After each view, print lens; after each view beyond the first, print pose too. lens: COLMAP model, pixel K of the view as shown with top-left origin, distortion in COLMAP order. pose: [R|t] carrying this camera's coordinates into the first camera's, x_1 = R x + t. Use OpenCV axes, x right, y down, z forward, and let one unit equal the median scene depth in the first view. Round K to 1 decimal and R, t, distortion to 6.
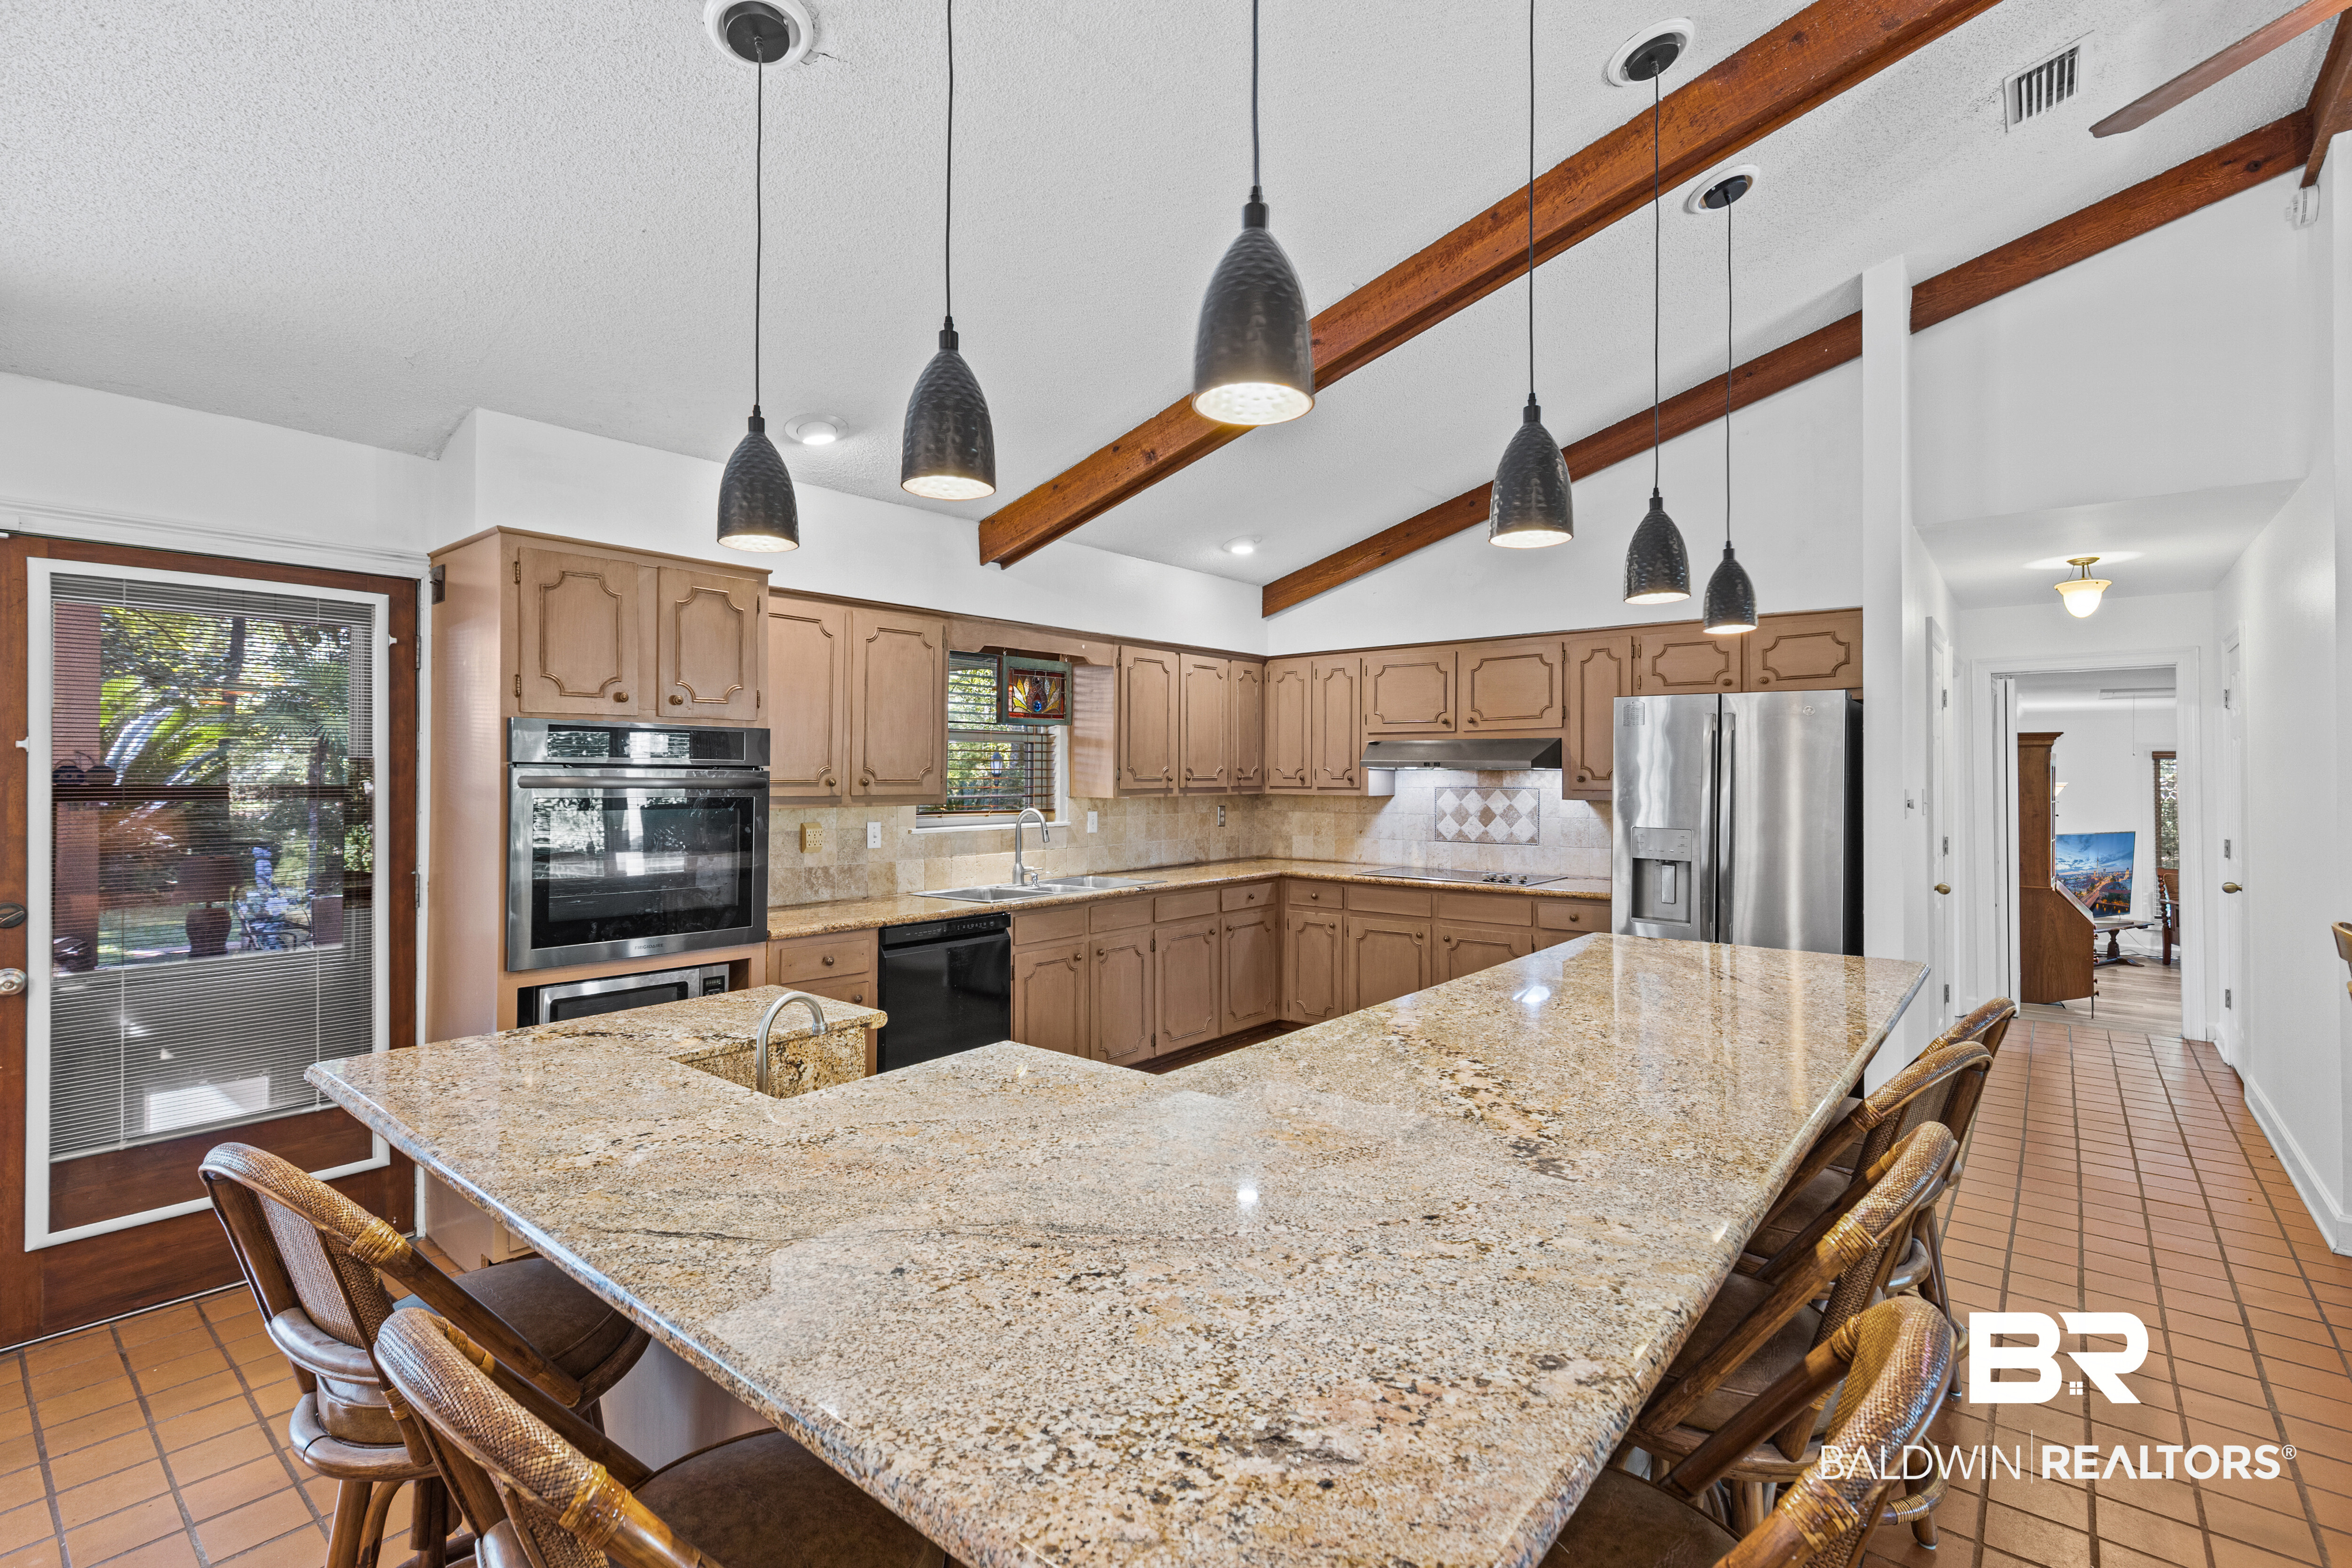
lens RADIAL K [[1055.6, 0, 1176.0], [0, 1055.6, 784.0], [0, 0, 1]] dist [0.000772, 0.000036]
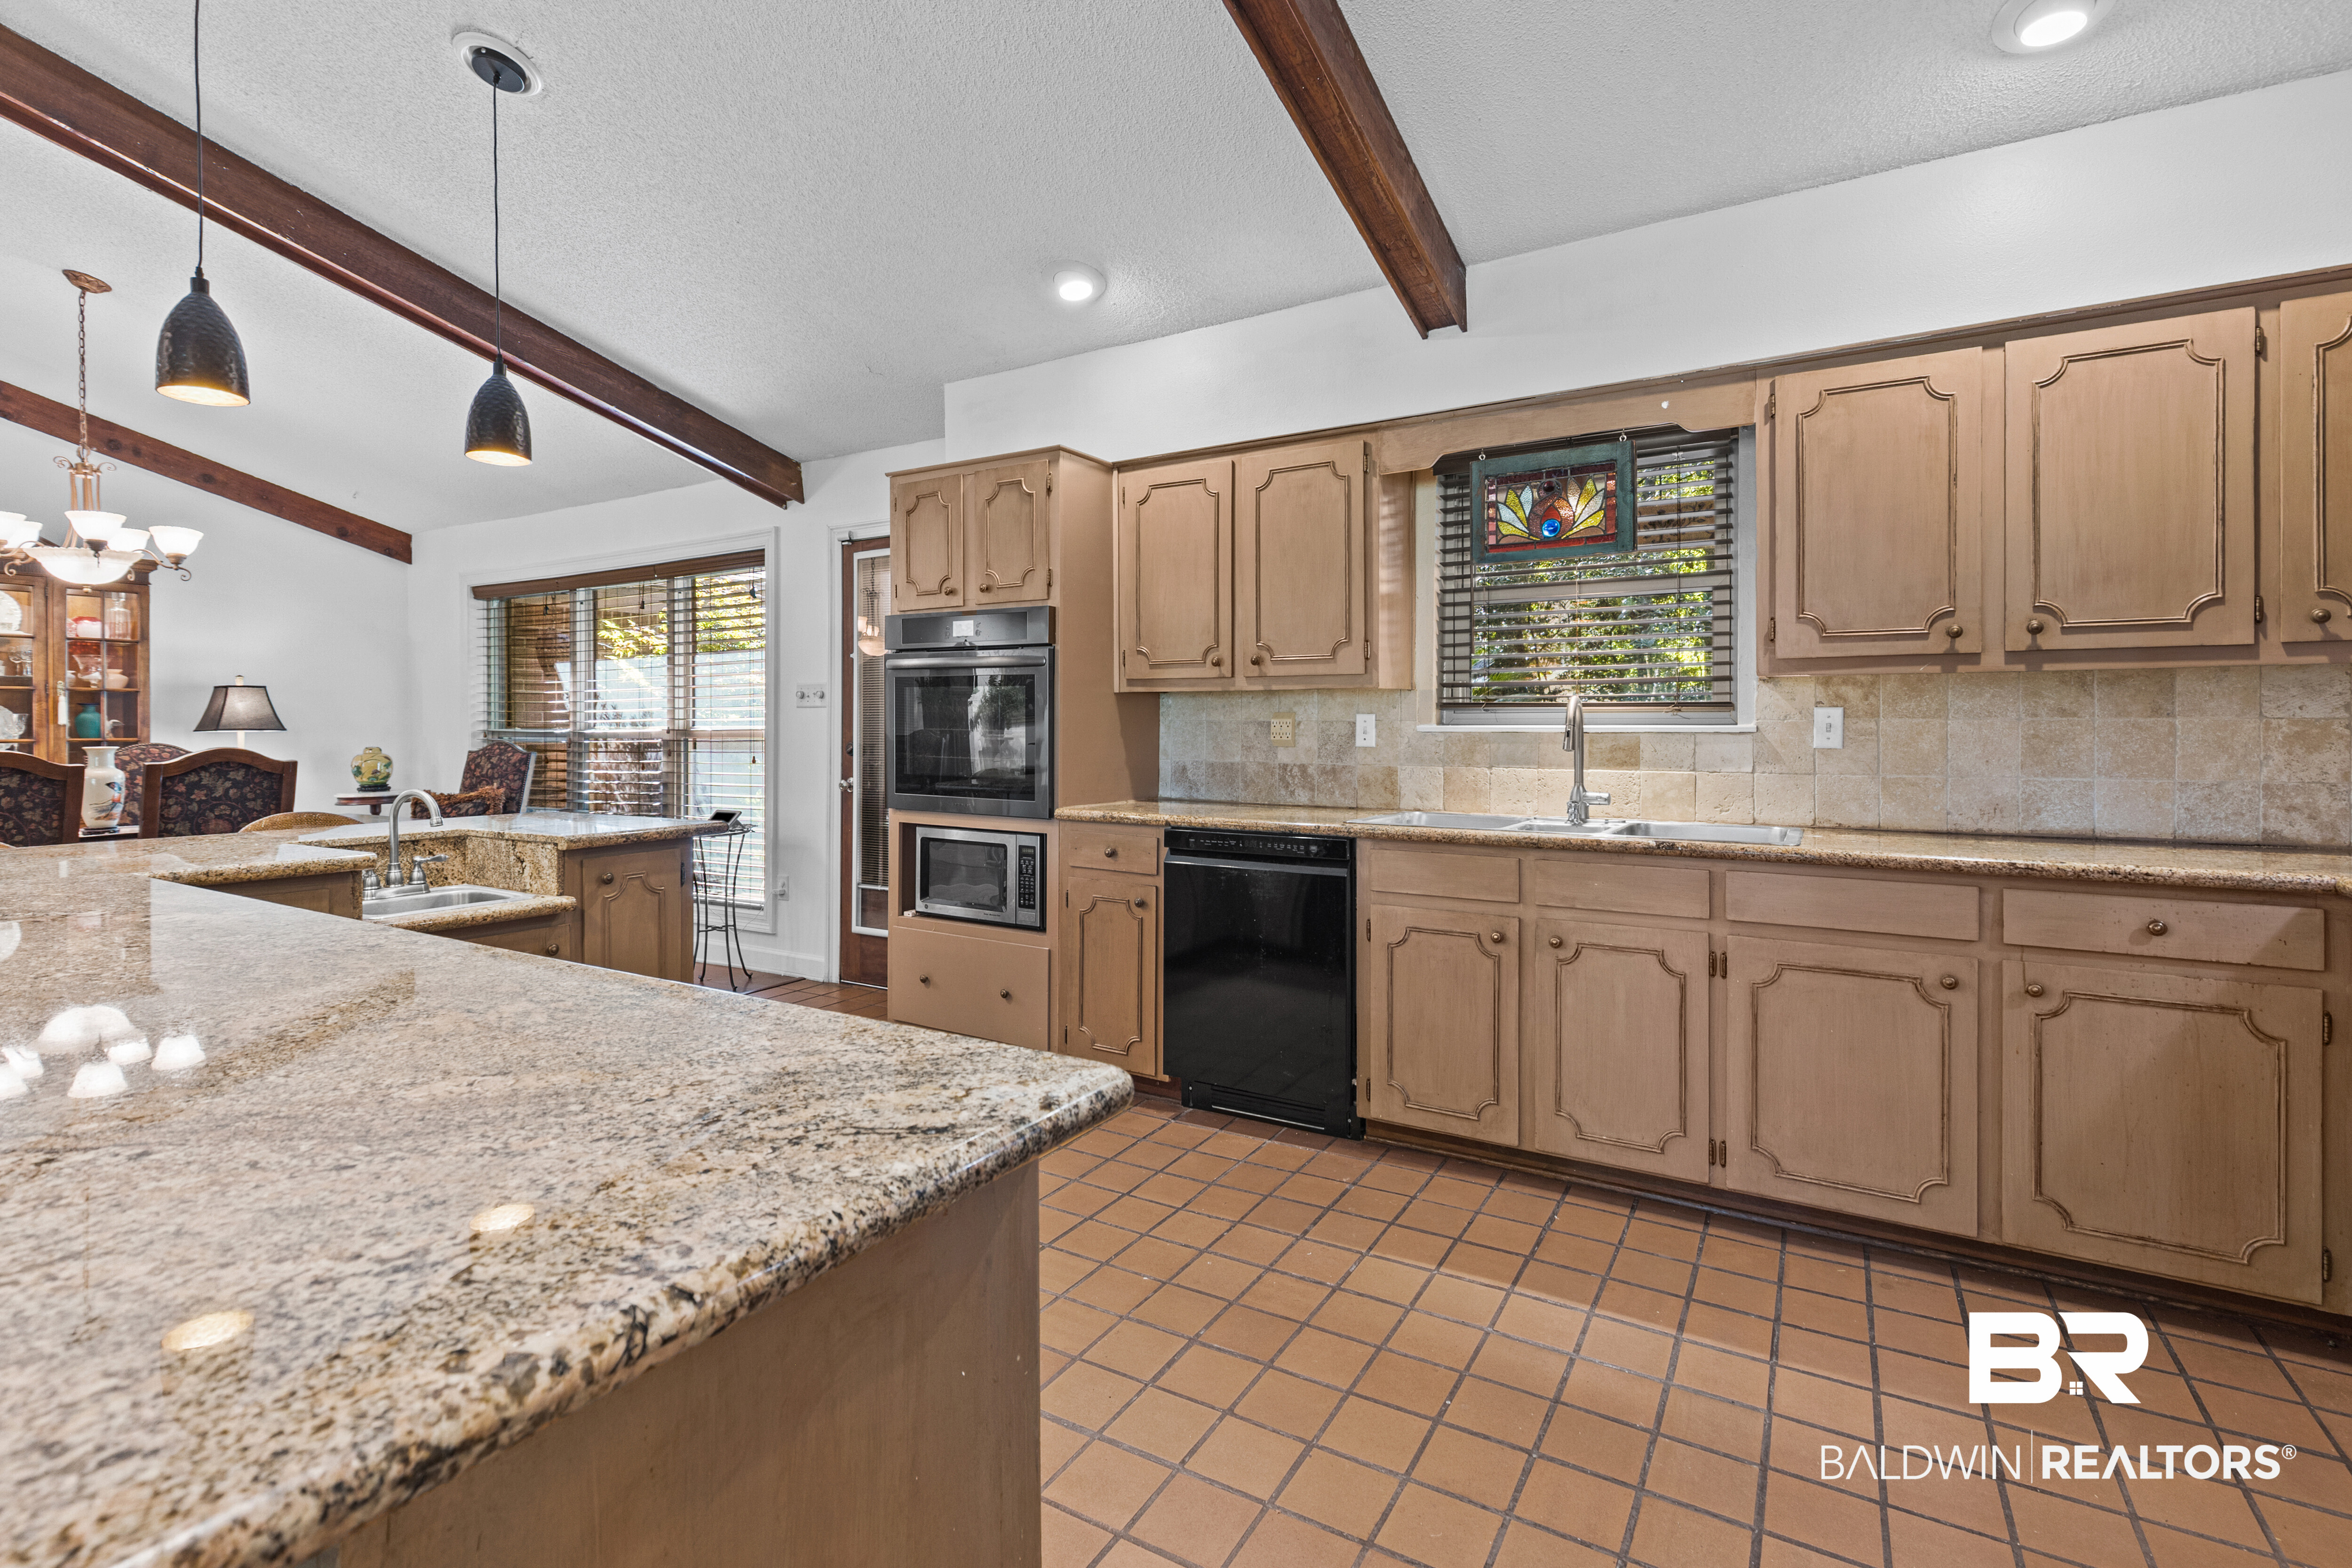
lens RADIAL K [[1093.1, 0, 1172.0], [0, 1093.1, 738.1], [0, 0, 1]] dist [-0.000748, -0.000056]
pose [[0.144852, 0.011967, -0.989381, 0.501961], [-0.007542, 0.999911, 0.010990, 0.046285], [0.989425, 0.005870, 0.144930, 0.739556]]
